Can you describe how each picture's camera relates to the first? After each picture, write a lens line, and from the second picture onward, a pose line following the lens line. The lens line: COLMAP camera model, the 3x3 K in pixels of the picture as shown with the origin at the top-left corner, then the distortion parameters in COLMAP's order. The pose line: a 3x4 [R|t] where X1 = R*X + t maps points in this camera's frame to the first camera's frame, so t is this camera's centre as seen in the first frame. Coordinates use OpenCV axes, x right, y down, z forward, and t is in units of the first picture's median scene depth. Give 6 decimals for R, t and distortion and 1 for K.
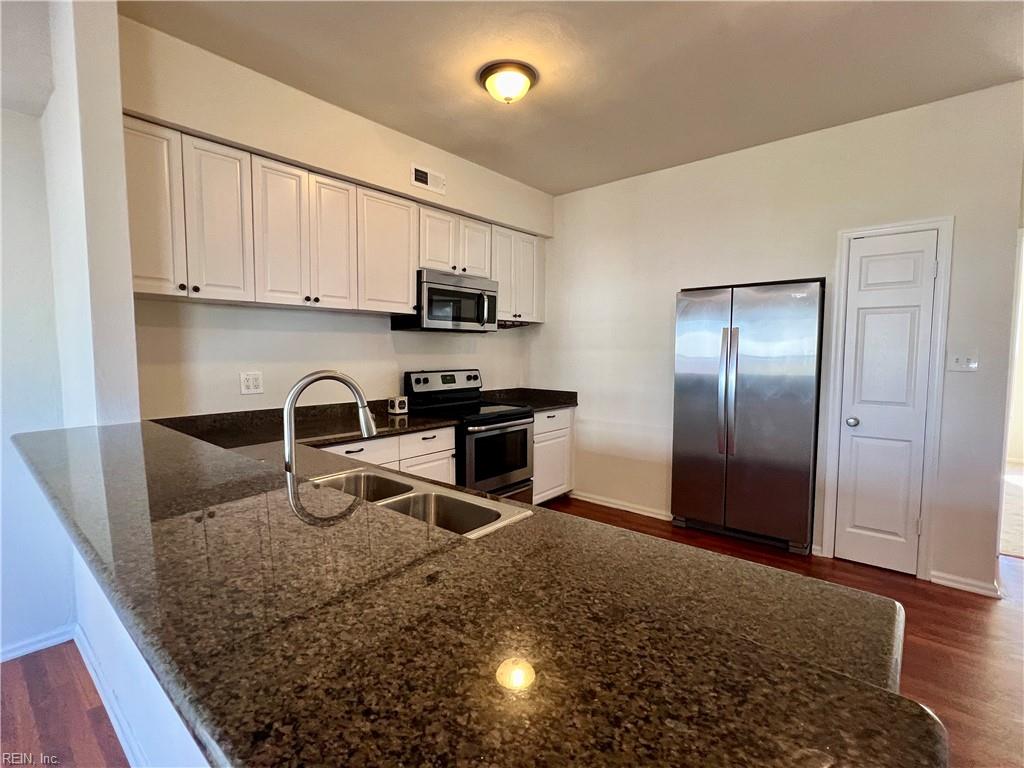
lens RADIAL K [[480.3, 0, 512.2], [0, 480.3, 384.3], [0, 0, 1]] dist [-0.006844, 0.001554]
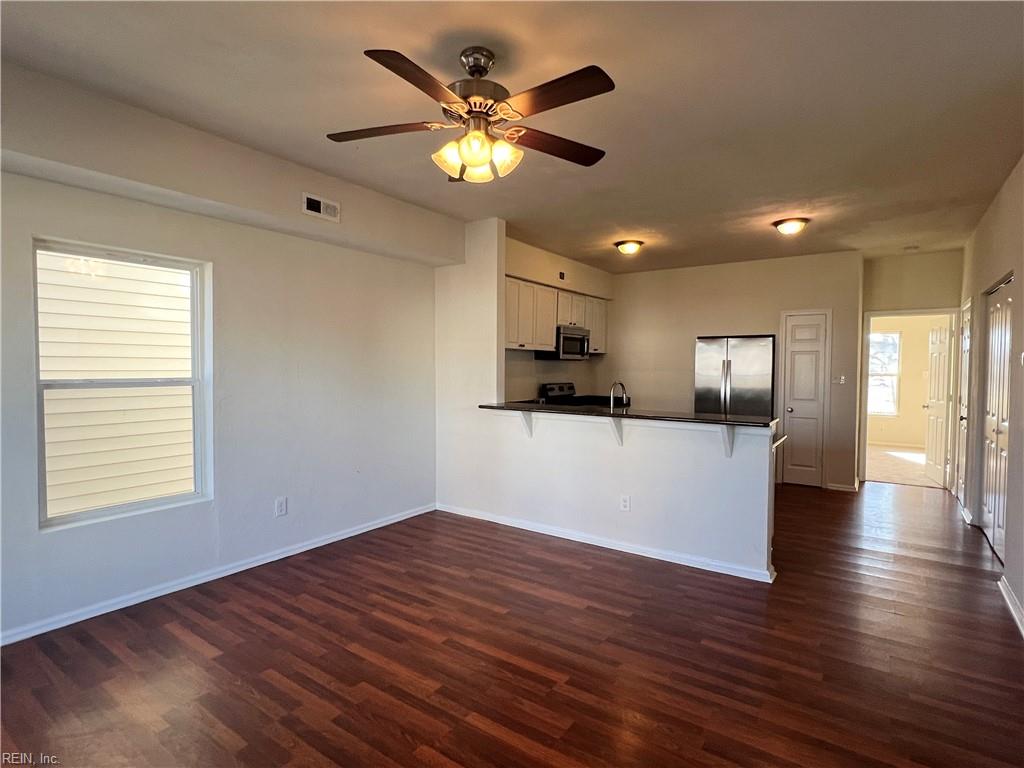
lens RADIAL K [[529.6, 0, 513.2], [0, 529.6, 379.3], [0, 0, 1]] dist [-0.005958, -0.000162]
pose [[0.995687, 0.003785, 0.092699, -0.507517], [0.000410, 0.998978, -0.045199, 0.042112], [-0.092775, 0.045042, 0.994668, -0.865573]]
